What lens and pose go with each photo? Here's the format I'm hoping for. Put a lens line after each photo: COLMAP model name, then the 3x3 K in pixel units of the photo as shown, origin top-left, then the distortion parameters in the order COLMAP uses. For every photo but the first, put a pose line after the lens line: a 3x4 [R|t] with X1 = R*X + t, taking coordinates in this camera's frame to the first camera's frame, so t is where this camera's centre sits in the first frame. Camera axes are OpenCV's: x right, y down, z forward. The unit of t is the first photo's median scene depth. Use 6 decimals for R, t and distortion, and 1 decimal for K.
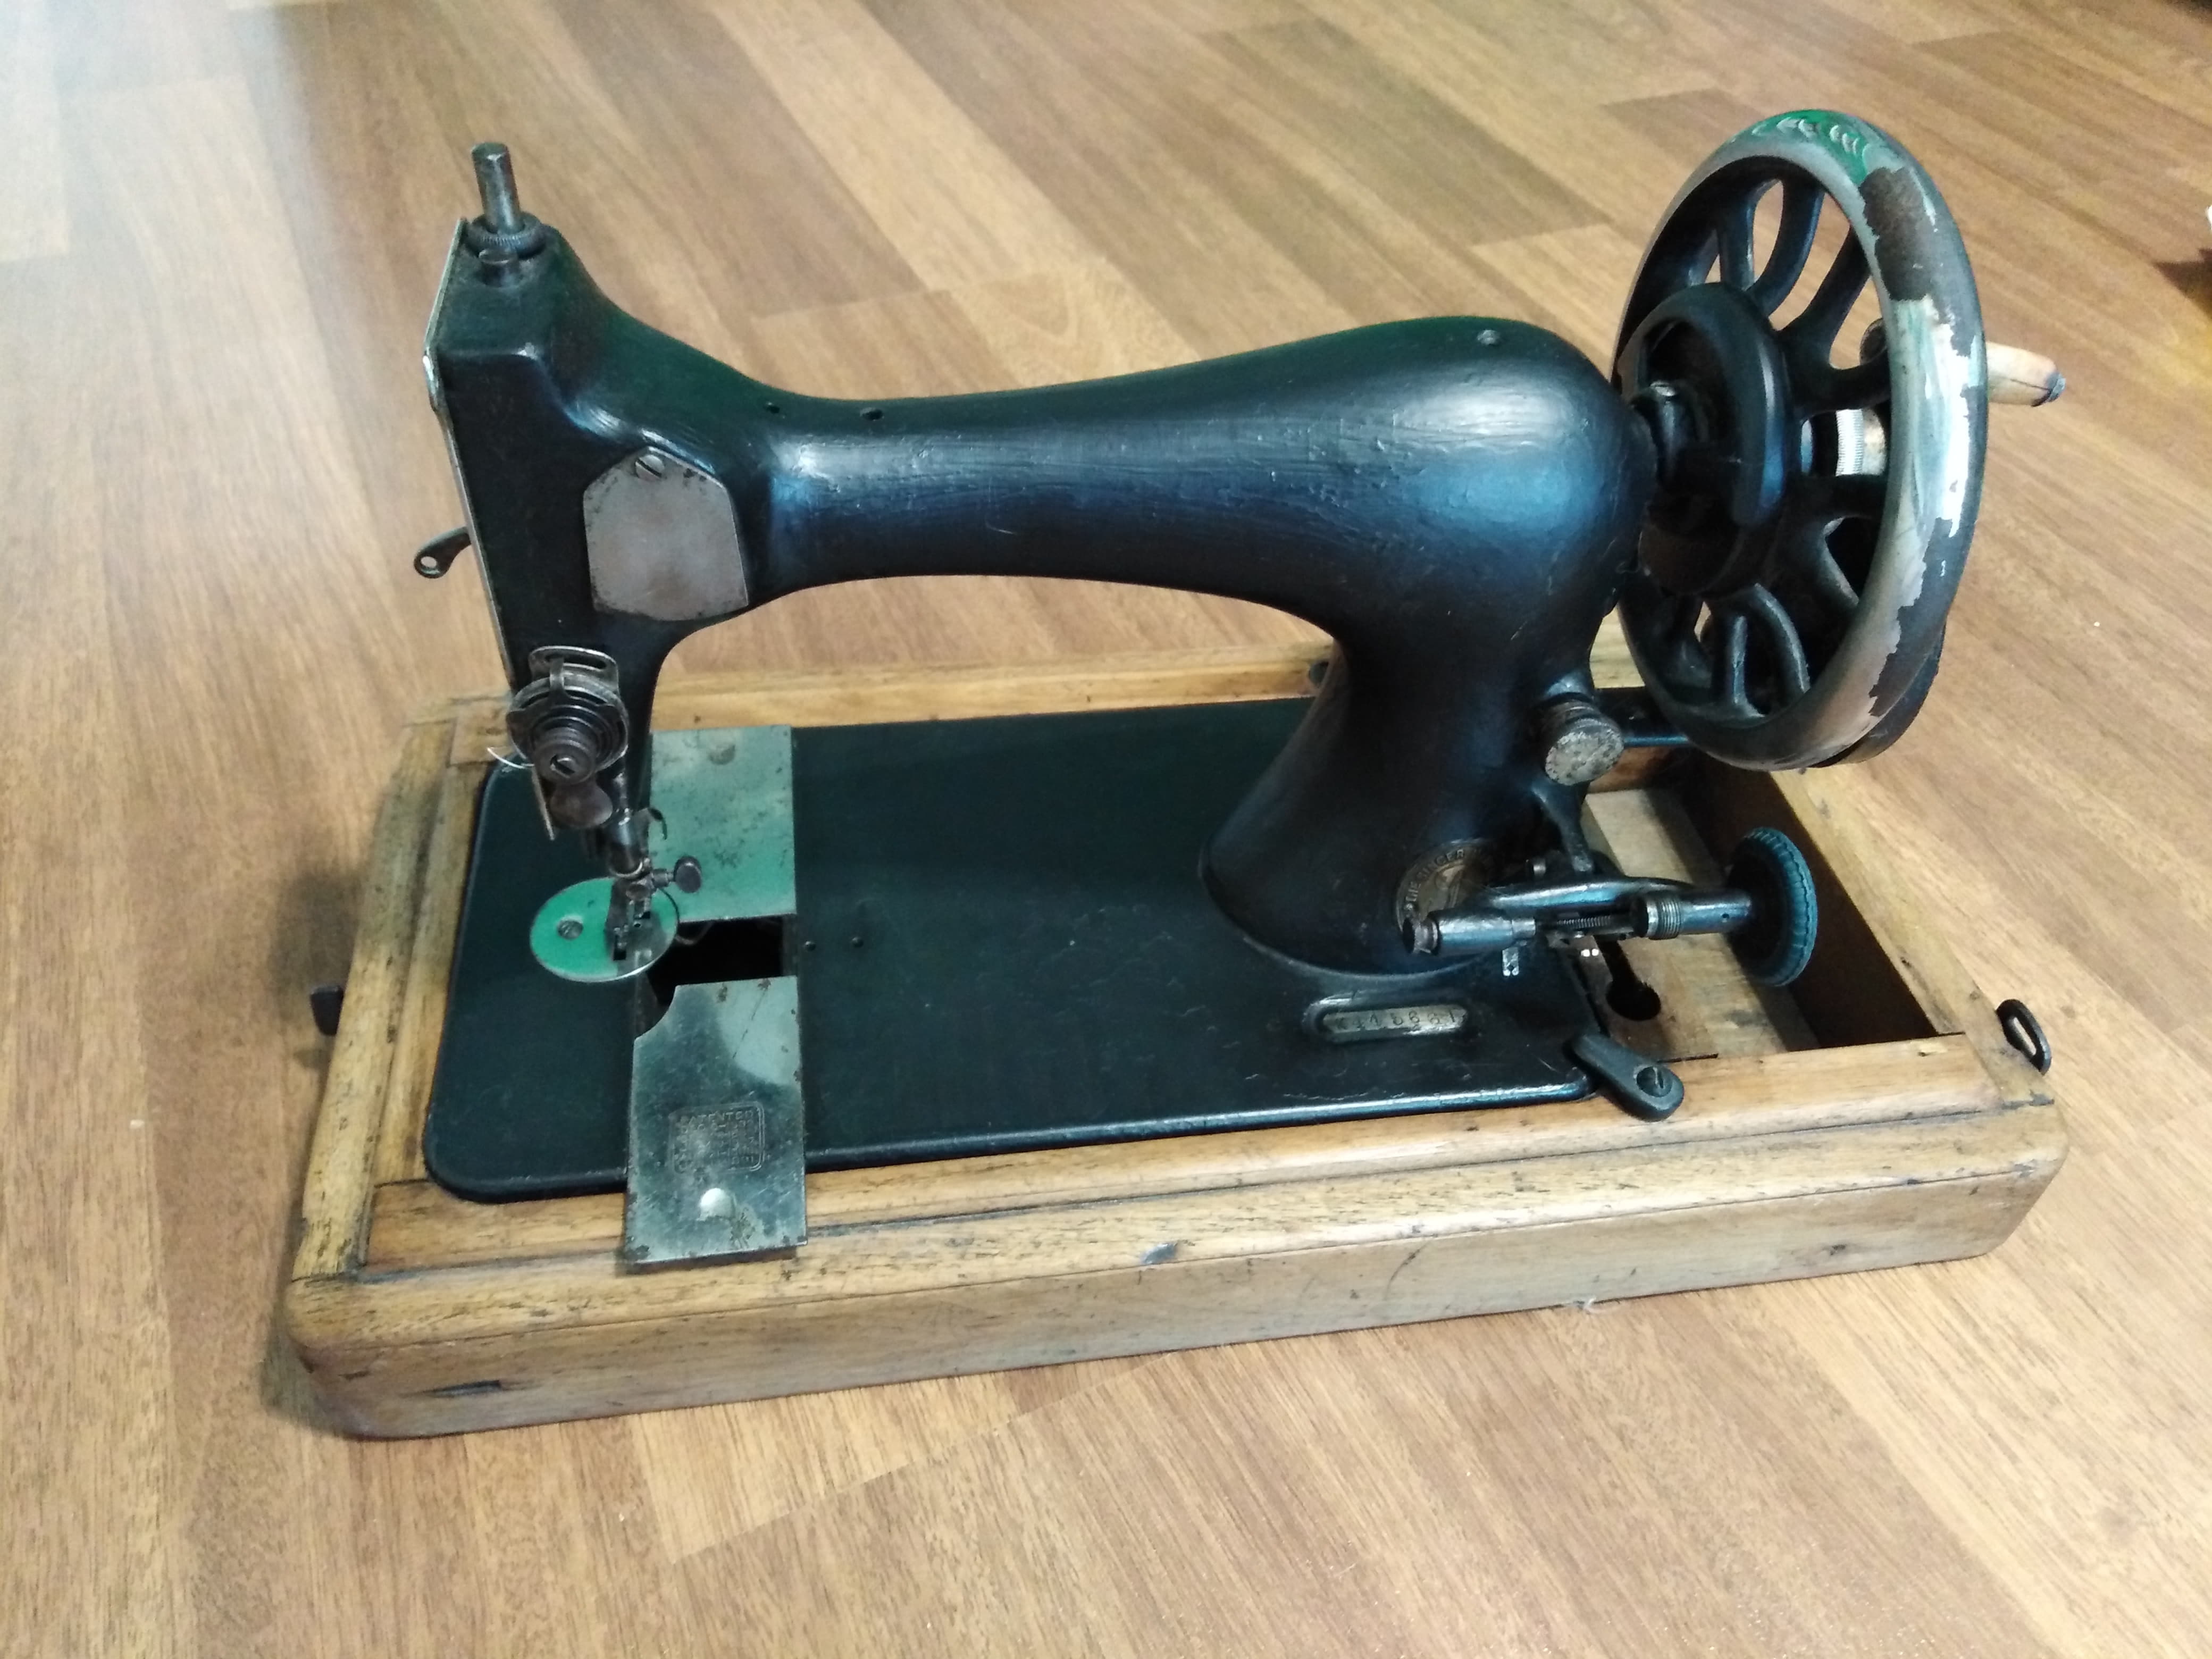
lens RADIAL K [[1692.0, 0, 1096.1], [0, 1692.0, 840.1], [0, 0, 1]] dist [0.012878, -0.011505]
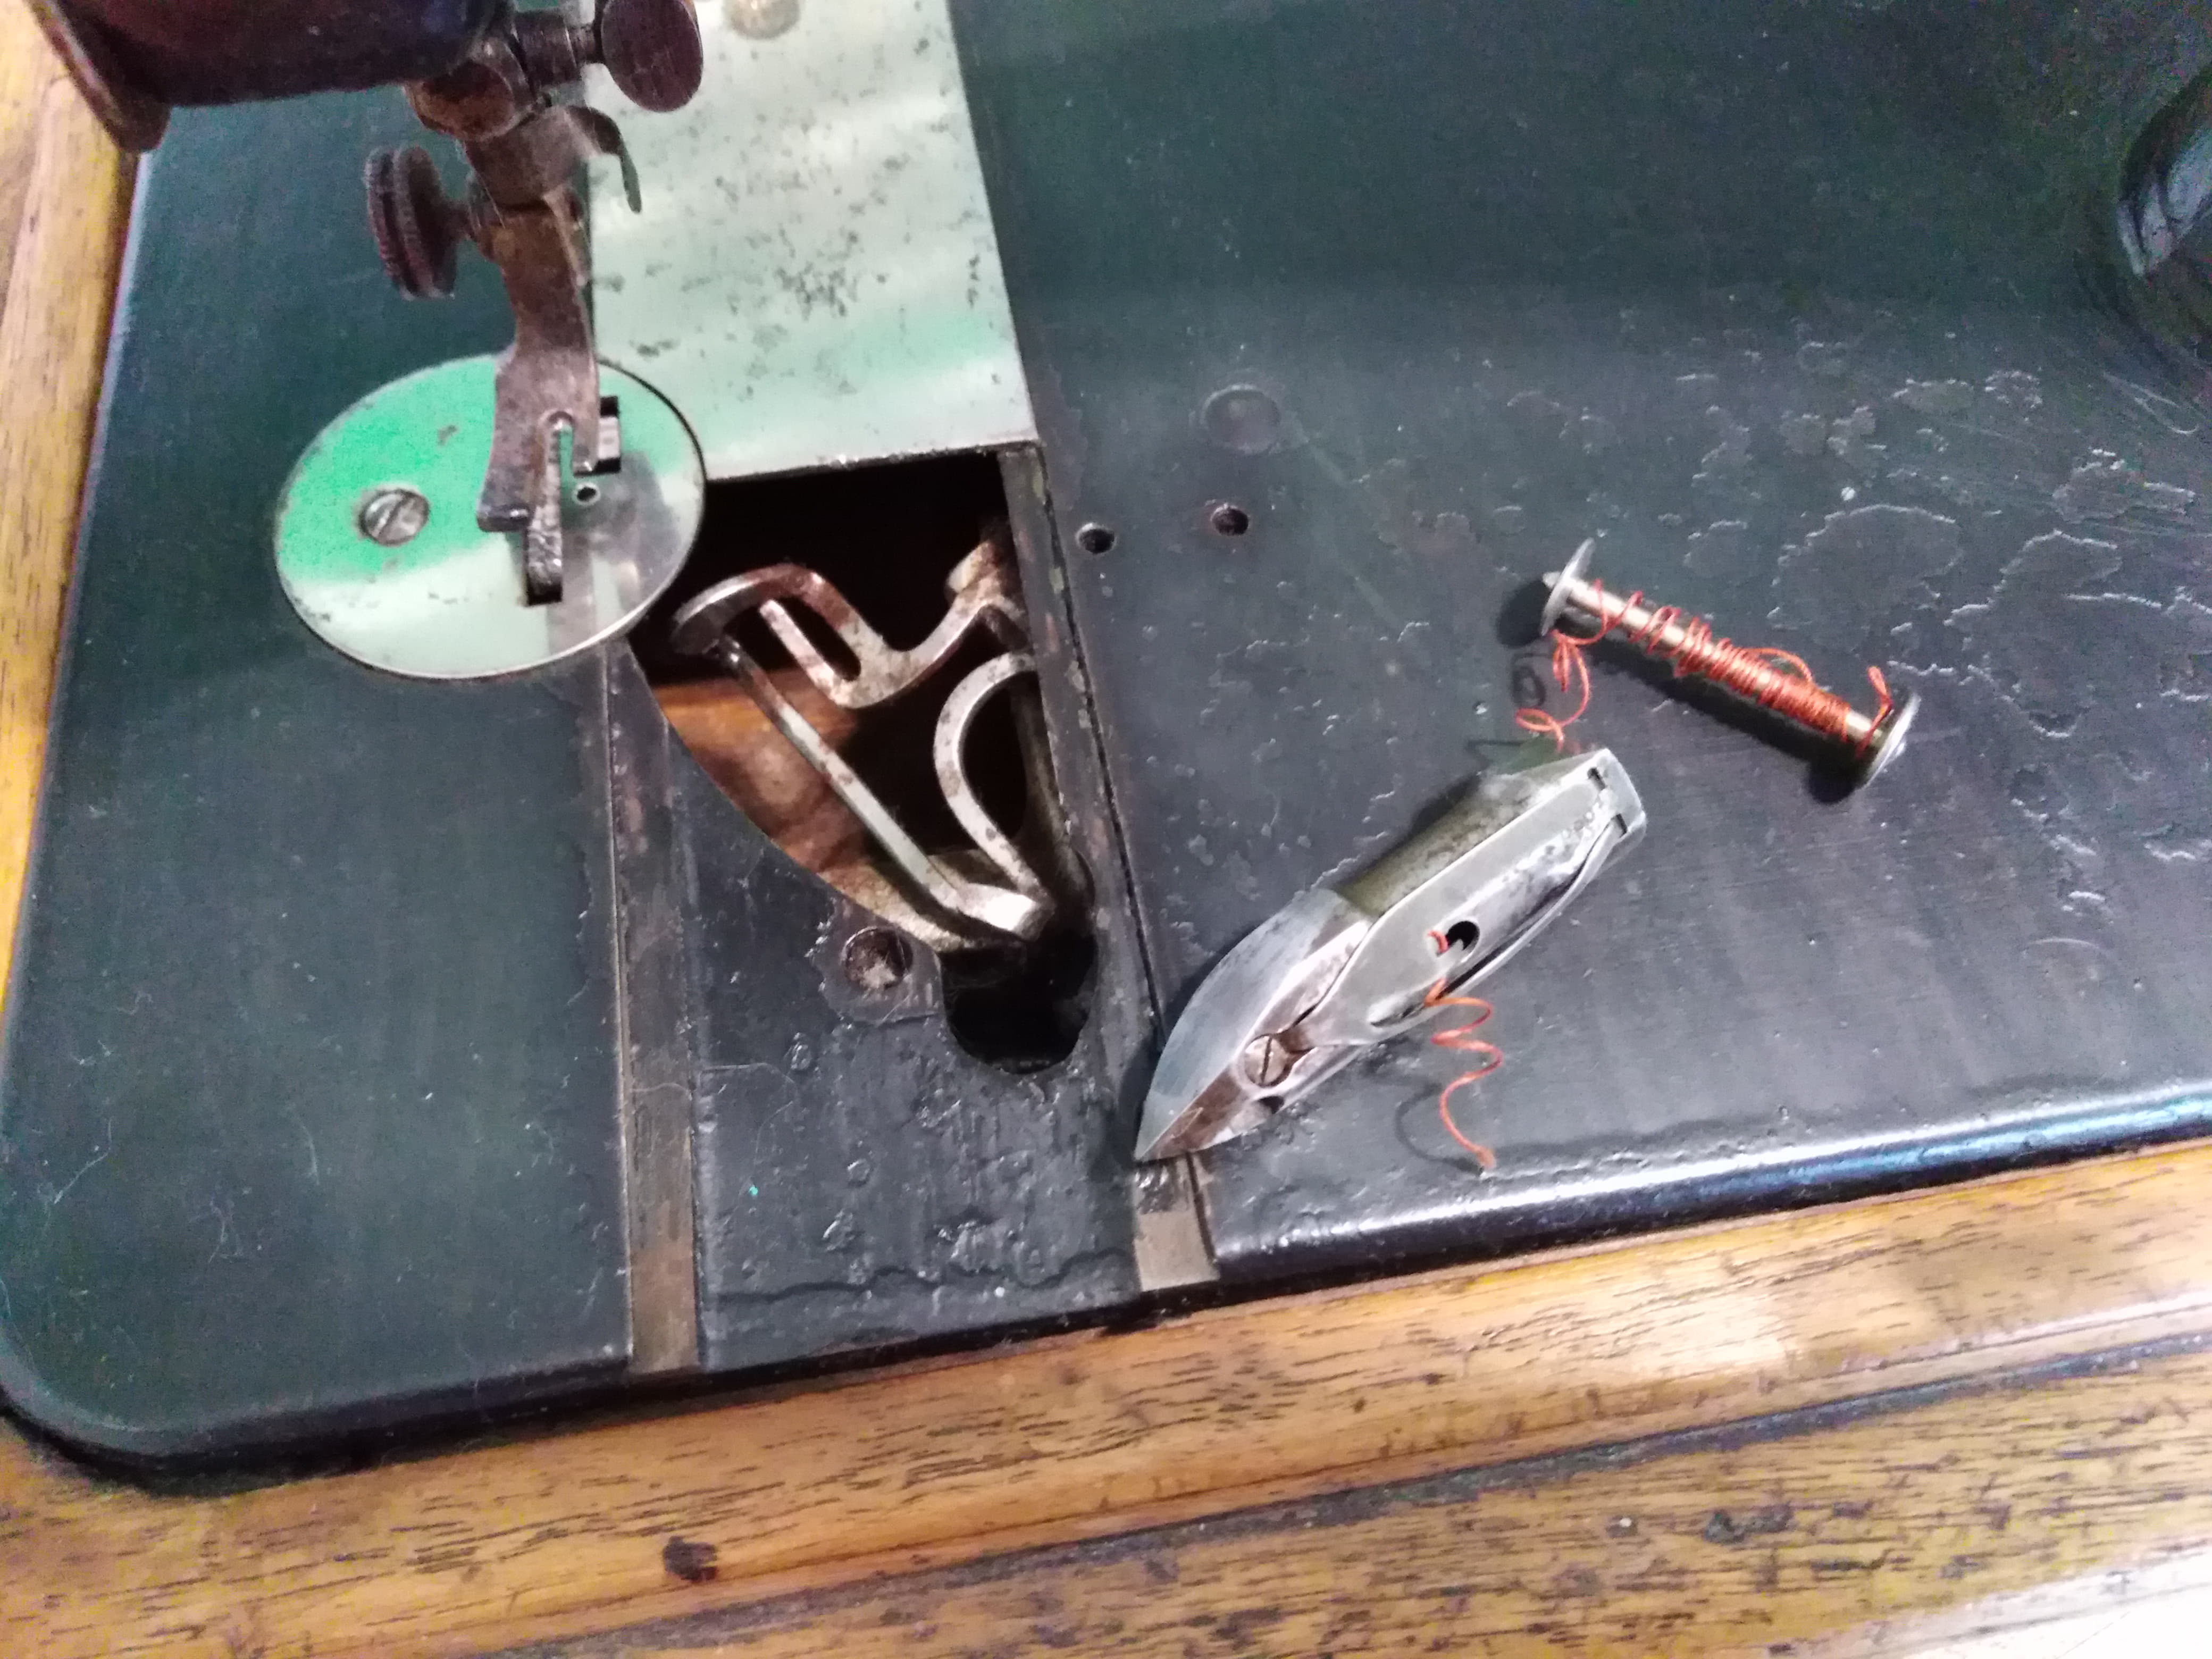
lens RADIAL K [[1692.0, 0, 1096.1], [0, 1692.0, 840.1], [0, 0, 1]] dist [0.012878, -0.011505]
pose [[0.999209, -0.038477, -0.010060, -0.167882], [0.039749, 0.957972, 0.284094, 0.024337], [-0.001294, -0.284269, 0.958744, 0.654343]]
